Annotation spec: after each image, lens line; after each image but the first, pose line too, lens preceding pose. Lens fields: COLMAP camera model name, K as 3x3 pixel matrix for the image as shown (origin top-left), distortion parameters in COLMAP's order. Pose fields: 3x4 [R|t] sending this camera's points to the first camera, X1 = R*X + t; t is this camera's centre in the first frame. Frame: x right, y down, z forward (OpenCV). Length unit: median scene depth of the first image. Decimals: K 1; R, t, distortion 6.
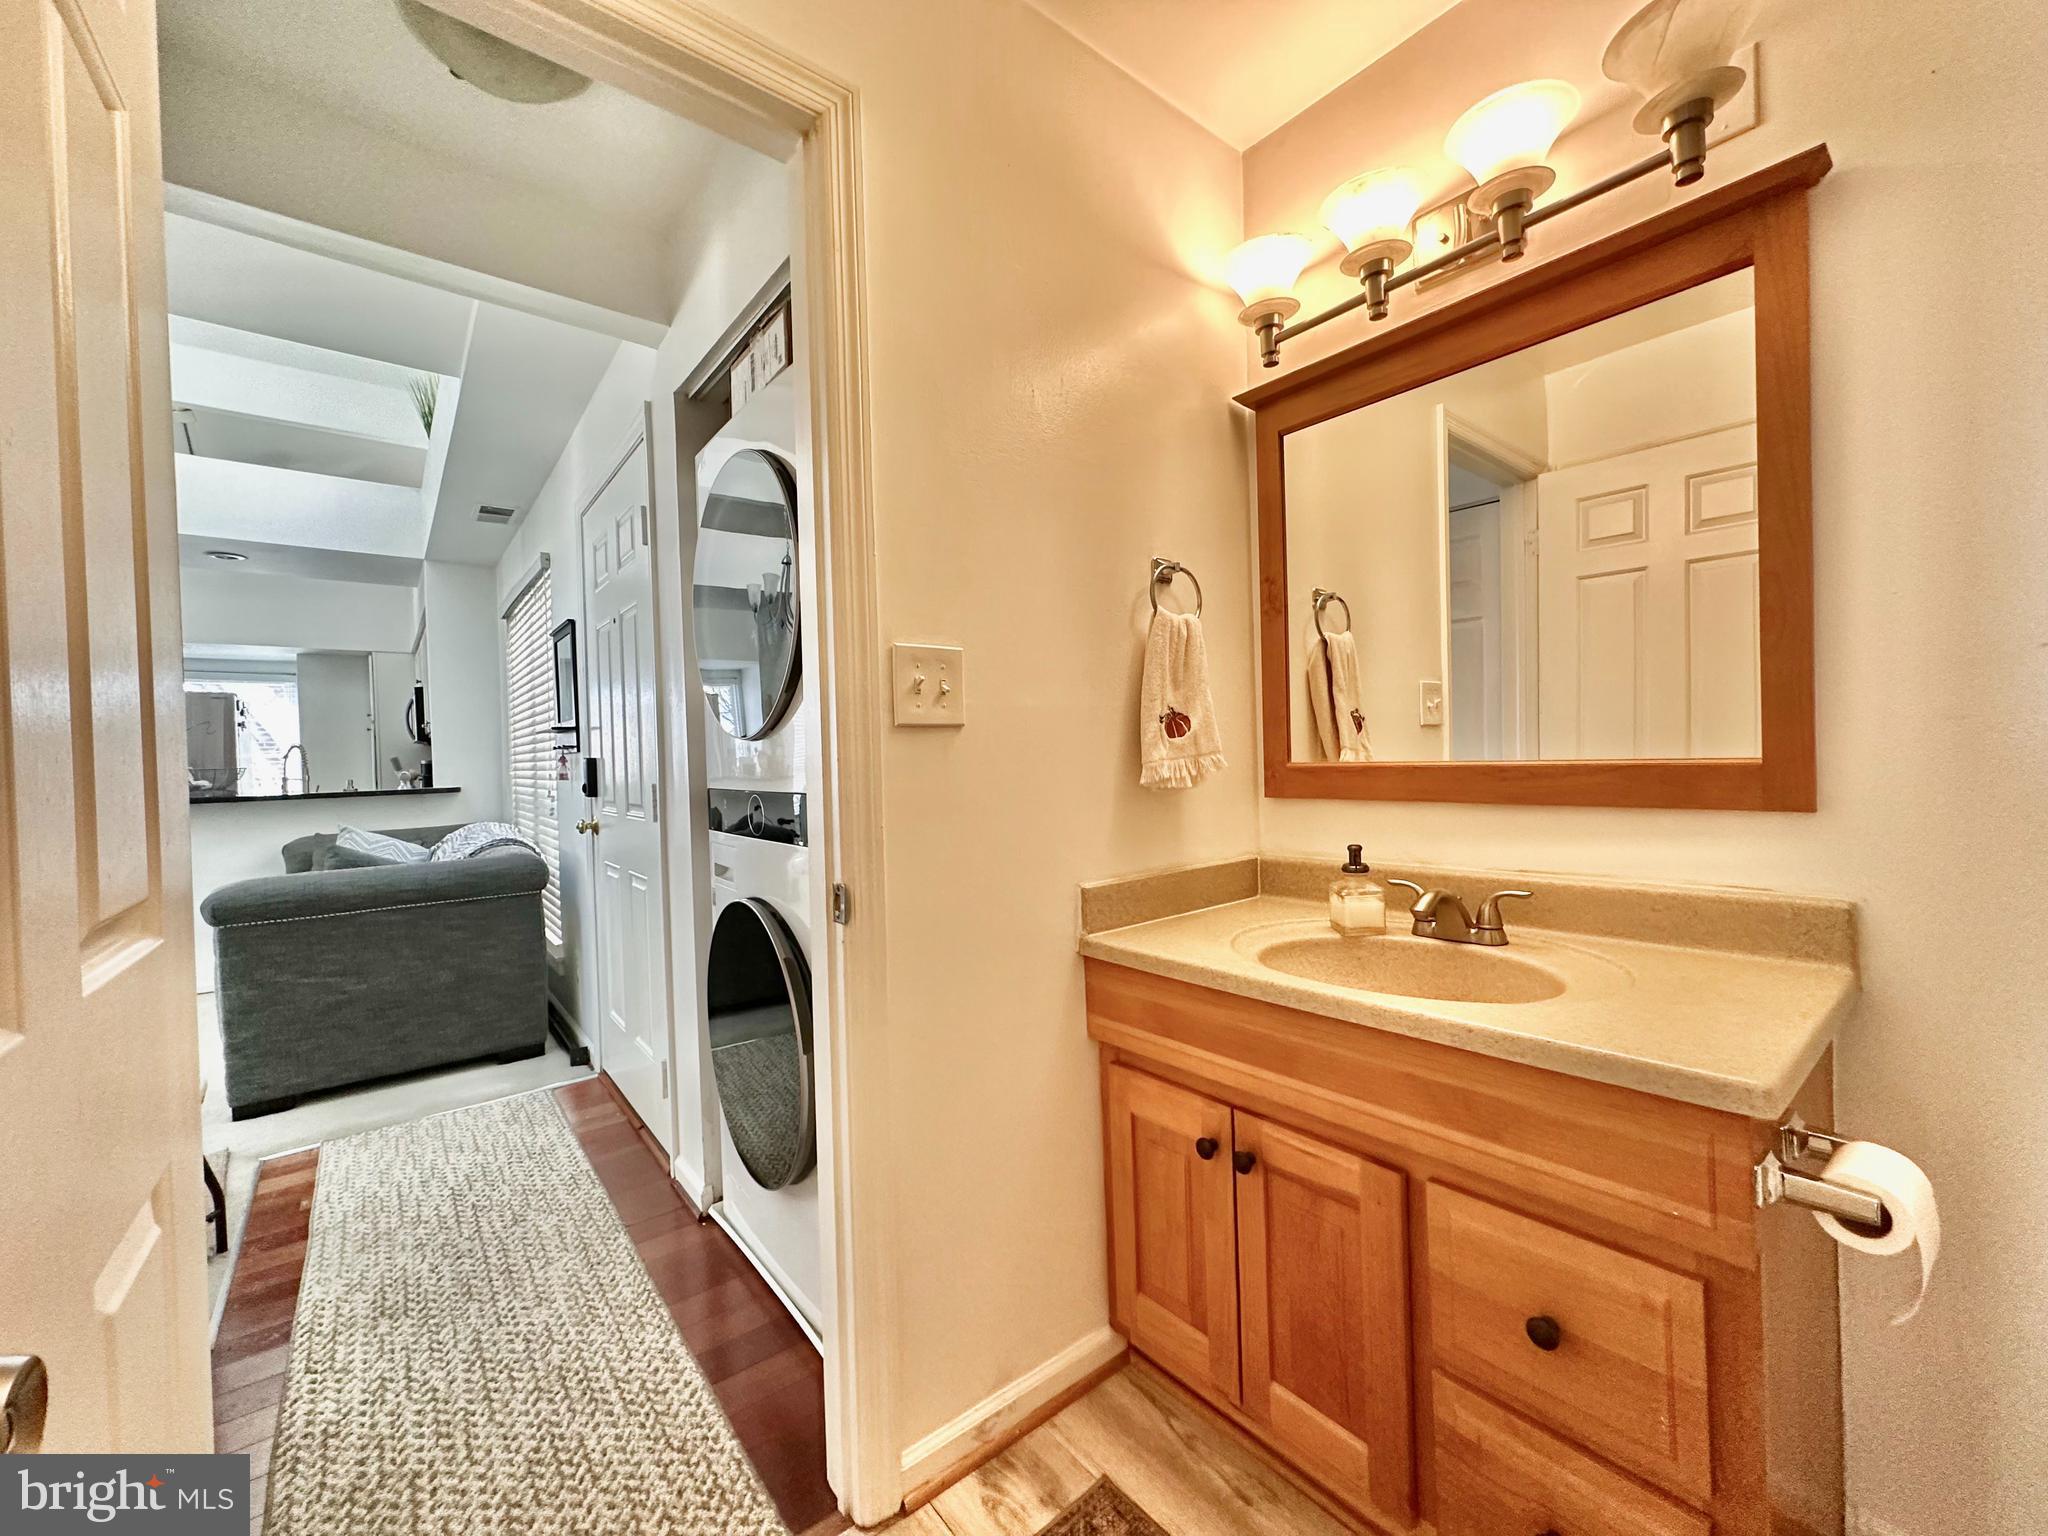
lens RADIAL K [[818.6, 0, 1024.0], [0, 818.6, 768.0], [0, 0, 1]] dist [-0.000824, 0.000368]
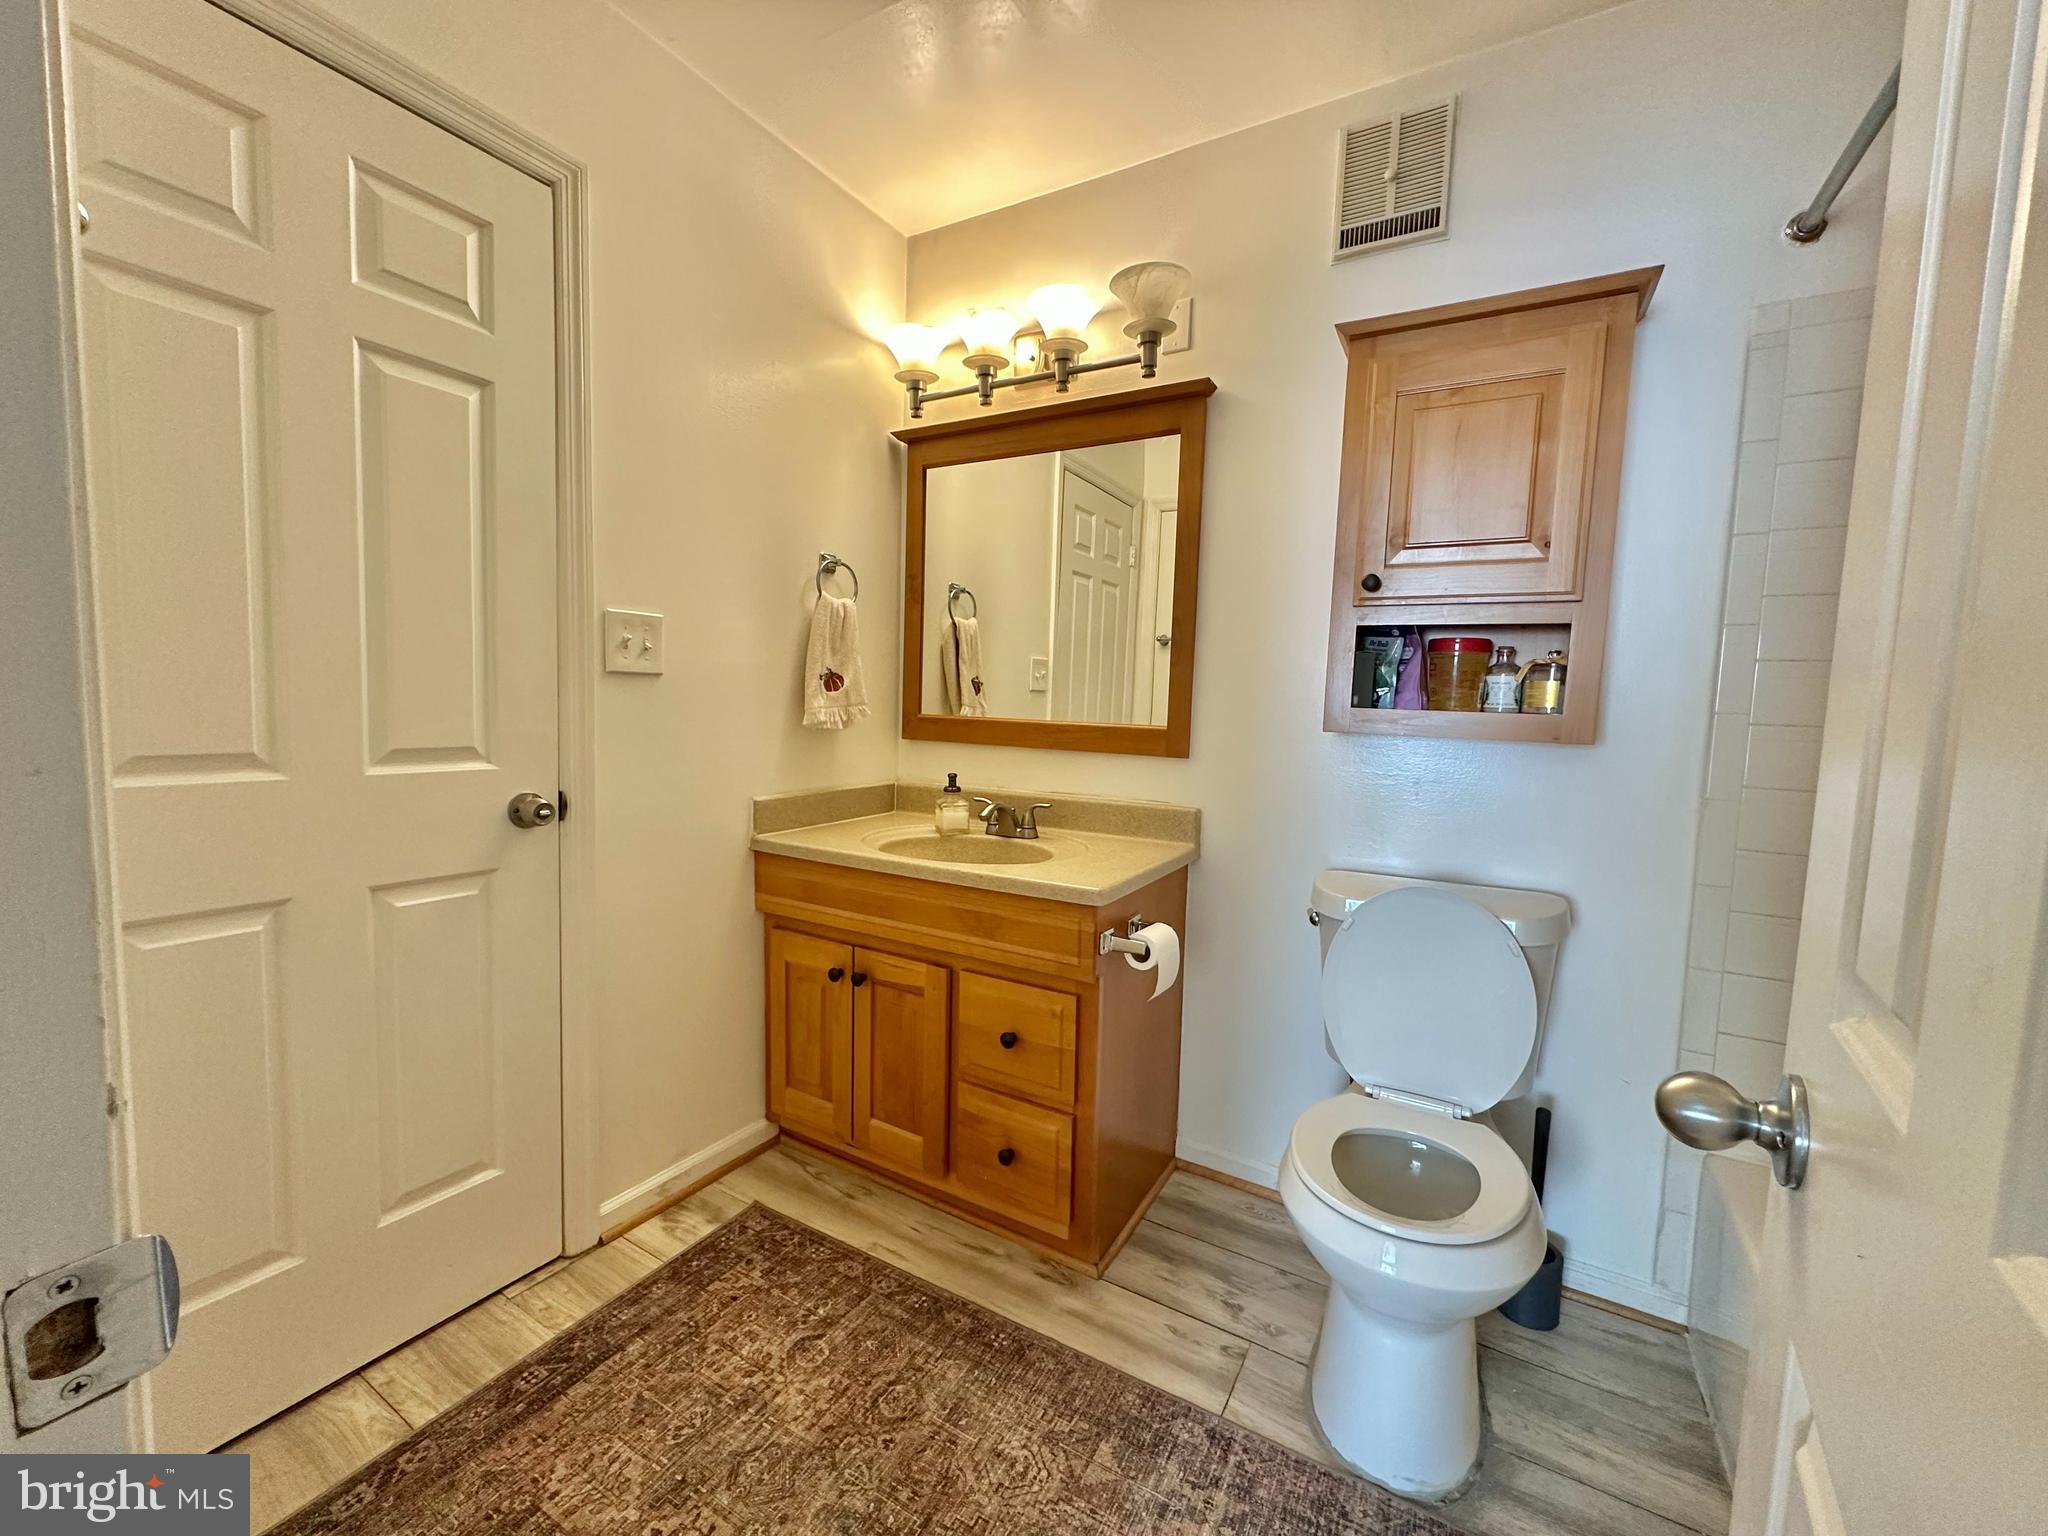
lens RADIAL K [[818.6, 0, 1024.0], [0, 818.6, 768.0], [0, 0, 1]] dist [-0.000824, 0.000368]
pose [[0.935074, 0.027915, 0.353352, 0.009368], [-0.052819, 0.996737, 0.061033, -0.011816], [-0.350496, -0.075734, 0.933497, -0.429620]]
